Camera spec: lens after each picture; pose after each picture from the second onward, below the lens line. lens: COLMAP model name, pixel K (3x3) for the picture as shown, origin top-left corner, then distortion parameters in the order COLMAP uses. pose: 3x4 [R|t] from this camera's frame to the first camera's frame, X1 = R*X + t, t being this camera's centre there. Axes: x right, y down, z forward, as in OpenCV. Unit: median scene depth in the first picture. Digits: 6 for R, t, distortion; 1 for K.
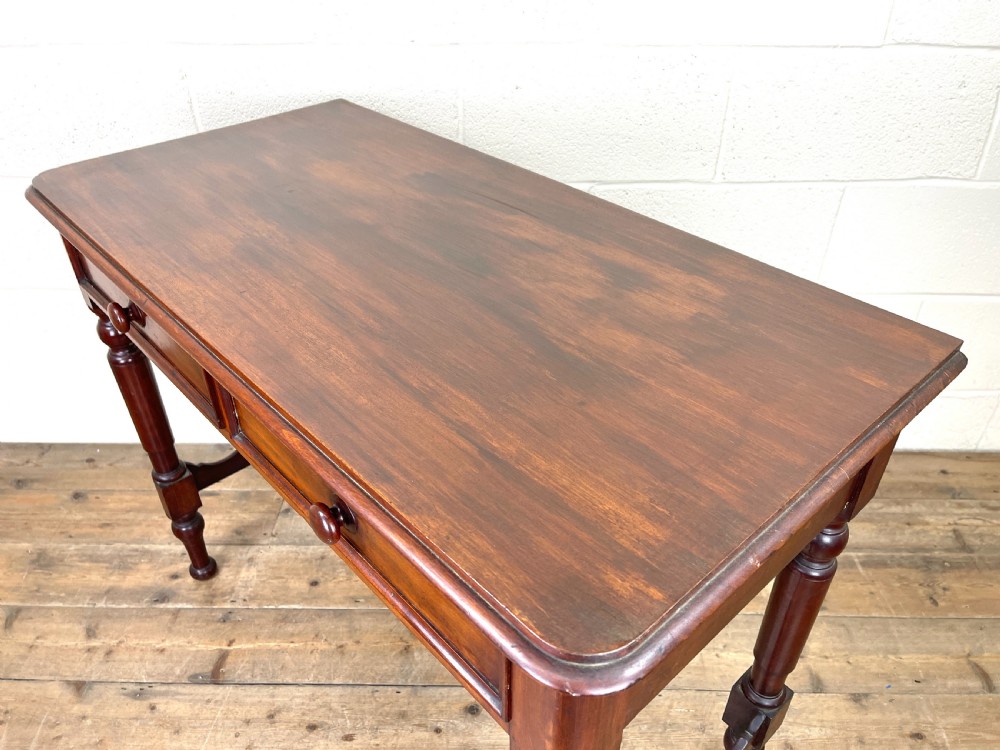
lens RADIAL K [[760.9, 0, 507.4], [0, 760.9, 379.6], [0, 0, 1]] dist [0.077658, -0.101931]
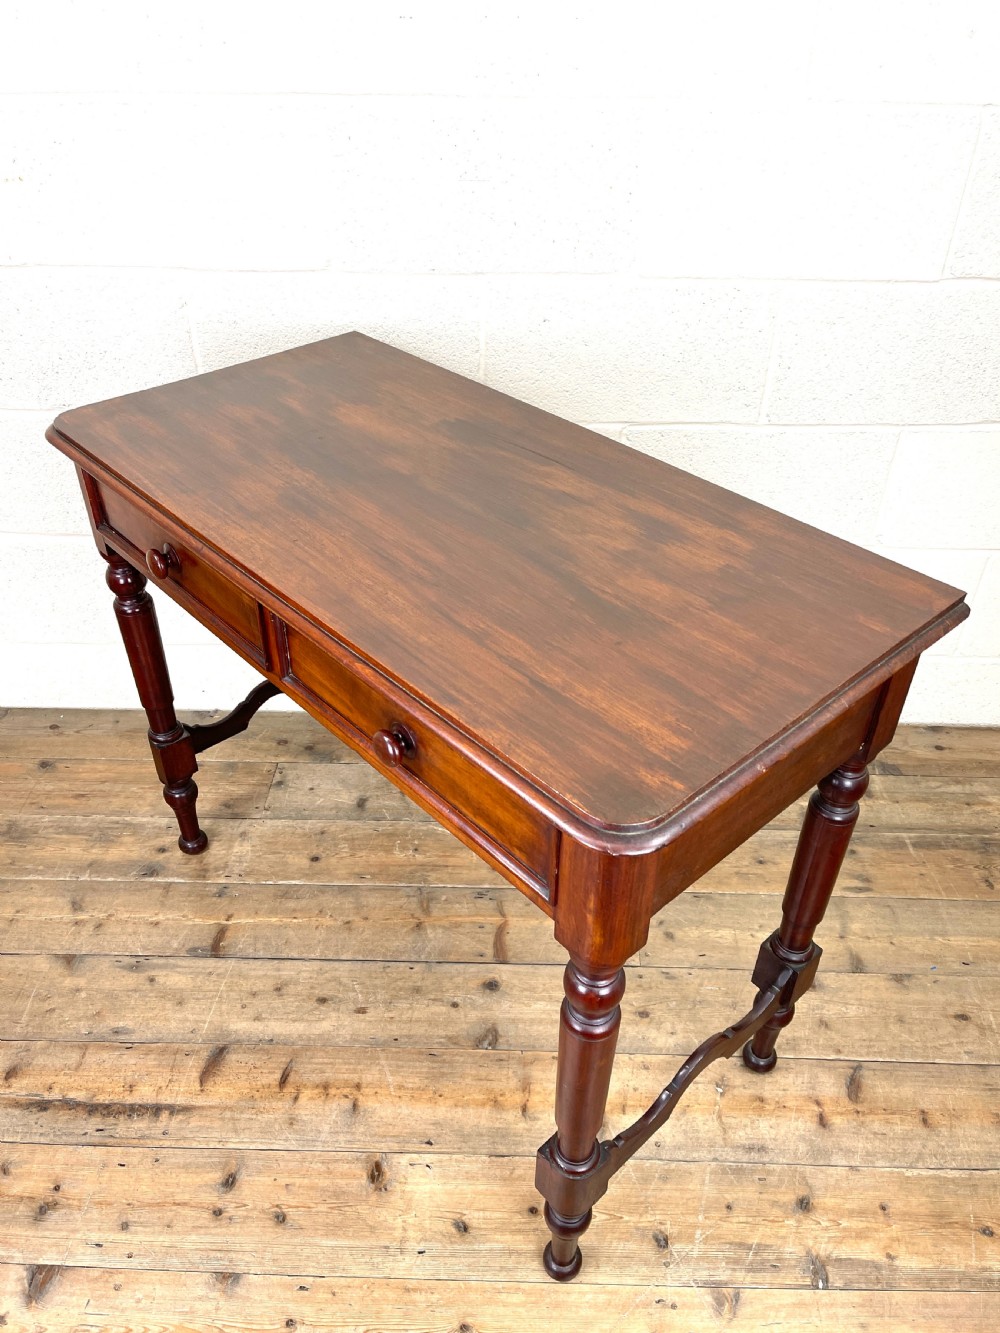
lens RADIAL K [[1014.3, 0, 504.9], [0, 1014.3, 672.8], [0, 0, 1]] dist [0.077658, -0.101931]
pose [[0.999930, 0.011106, 0.003960, -0.034531], [-0.011161, 0.999837, 0.014174, 0.025433], [-0.003802, -0.014217, 0.999892, -0.230069]]
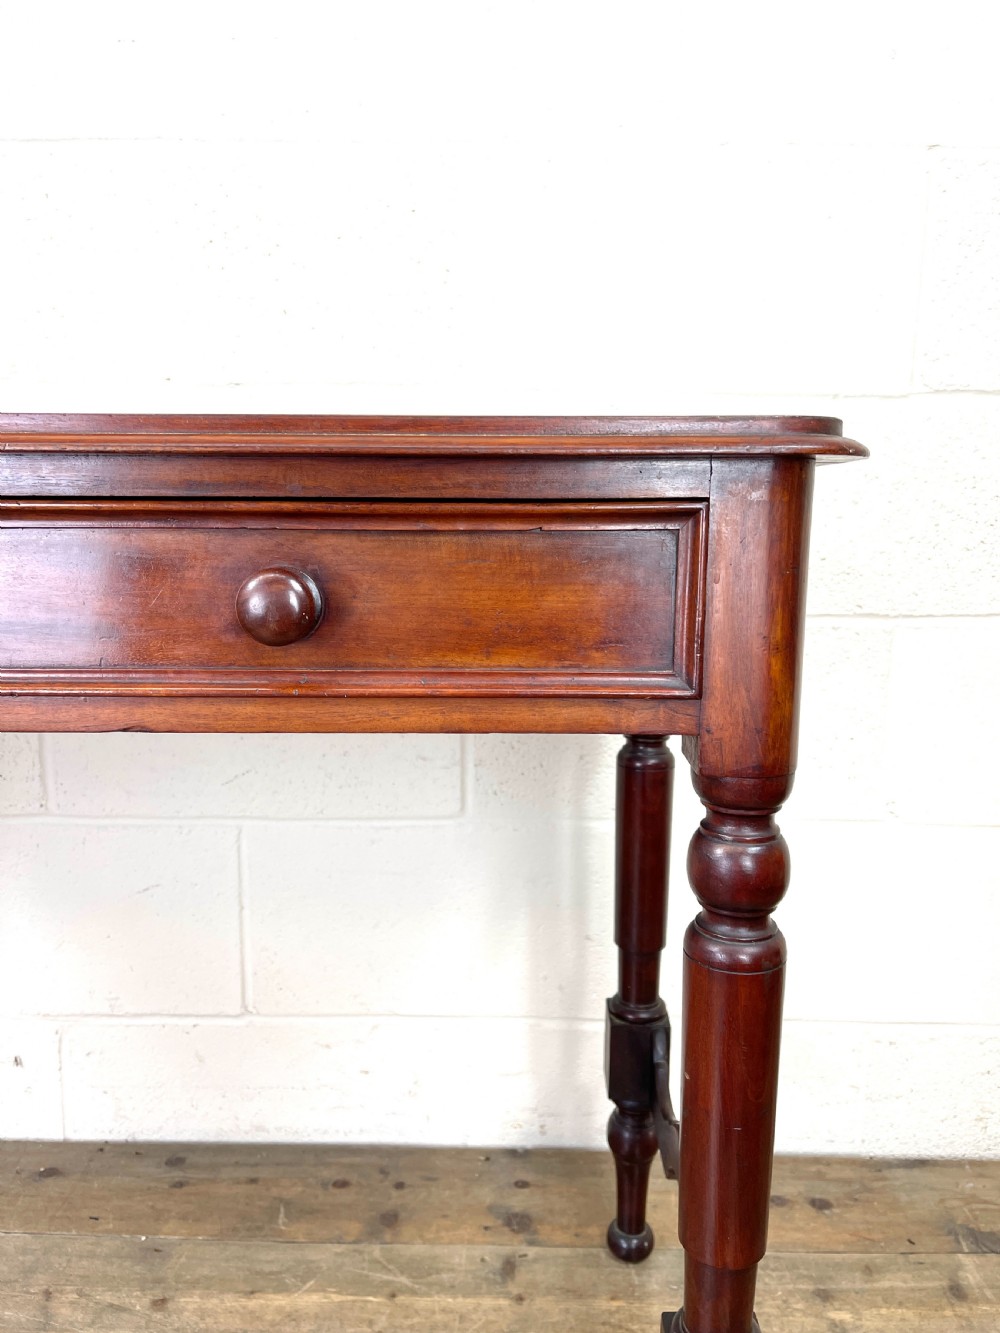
lens RADIAL K [[1014.3, 0, 509.5], [0, 1014.3, 667.7], [0, 0, 1]] dist [0.077658, -0.101931]
pose [[0.999920, 0.012511, 0.001682, 0.147953], [-0.010393, 0.891487, -0.452928, 0.143037], [-0.007166, 0.452874, 0.891546, 0.325610]]
